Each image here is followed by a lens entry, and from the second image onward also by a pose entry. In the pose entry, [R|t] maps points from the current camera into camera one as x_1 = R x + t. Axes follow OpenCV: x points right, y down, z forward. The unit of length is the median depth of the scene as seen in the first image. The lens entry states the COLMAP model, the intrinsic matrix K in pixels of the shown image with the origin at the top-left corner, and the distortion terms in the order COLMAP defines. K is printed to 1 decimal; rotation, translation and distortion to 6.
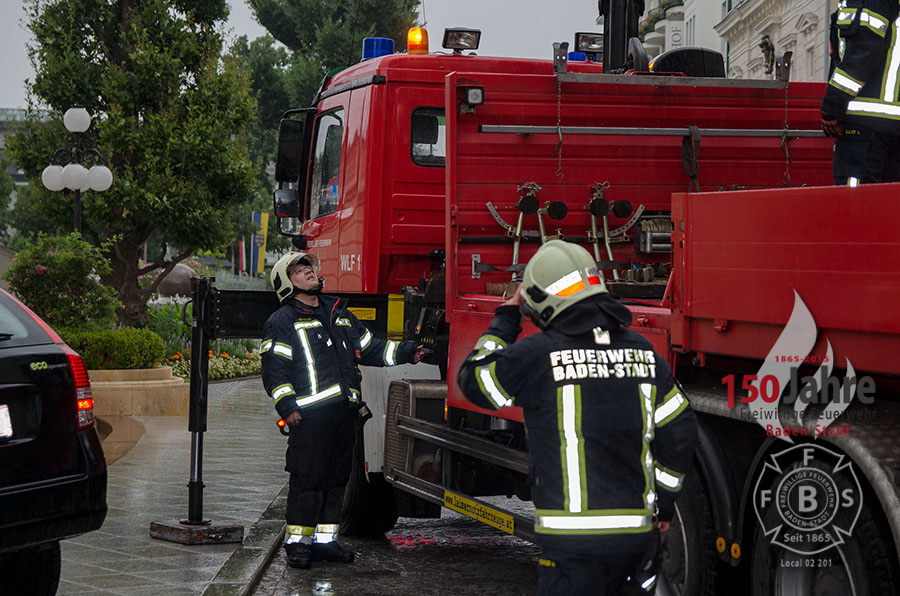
lens RADIAL K [[1918.2, 0, 448.7], [0, 1918.2, 295.4], [0, 0, 1]] dist [0.221065, 0.000000]
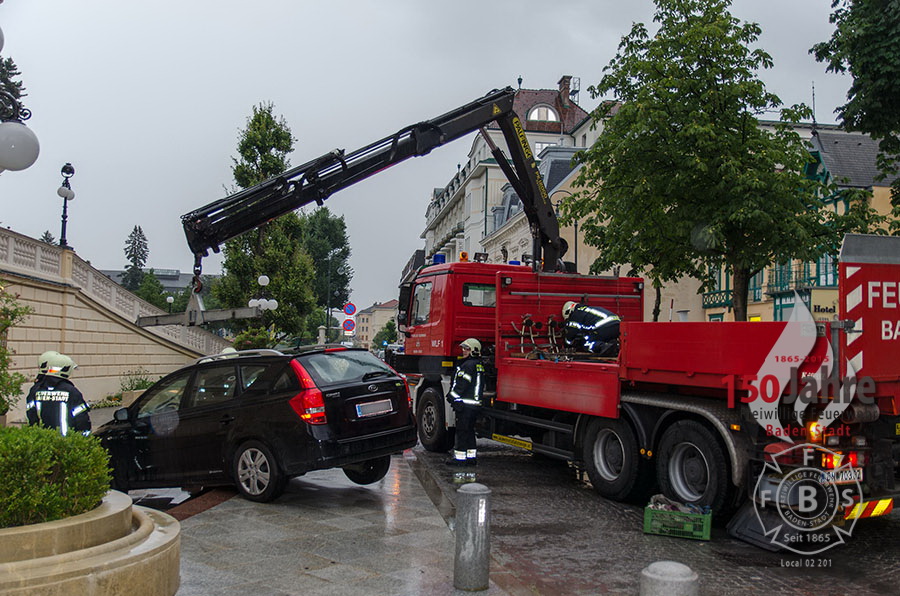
lens RADIAL K [[824.5, 0, 449.4], [0, 824.5, 305.4], [0, 0, 1]] dist [0.005027, 0.000000]
pose [[0.994577, 0.015094, 0.102897, -0.067768], [-0.009030, 0.998209, -0.059140, -0.001455], [-0.103605, 0.057890, 0.992932, -0.036515]]
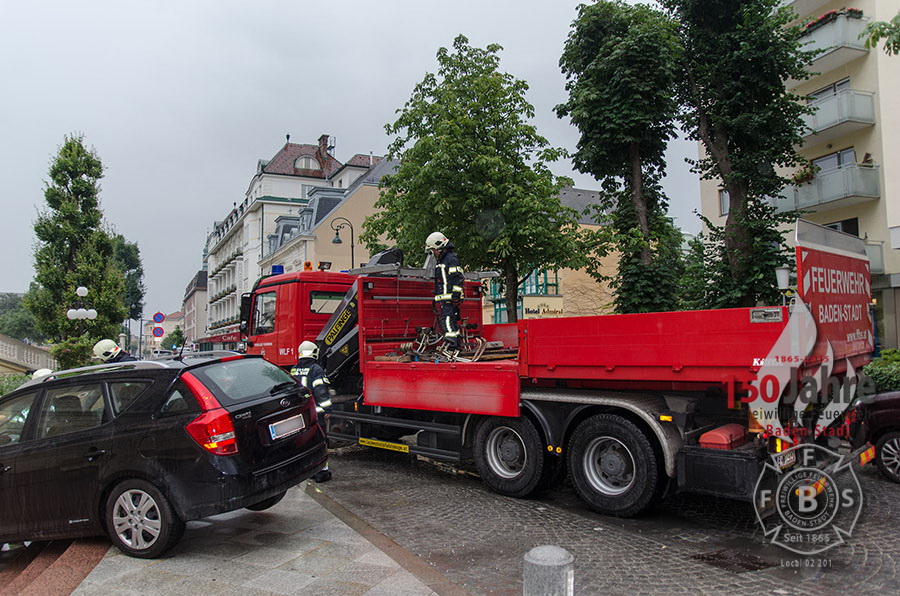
lens RADIAL K [[641.6, 0, 433.1], [0, 641.6, 306.2], [0, 0, 1]] dist [-0.073542, 0.039052]
pose [[0.917452, 0.001279, 0.397843, -0.097881], [0.027458, 0.997407, -0.066528, -0.003797], [-0.396897, 0.071960, 0.915038, 0.063498]]
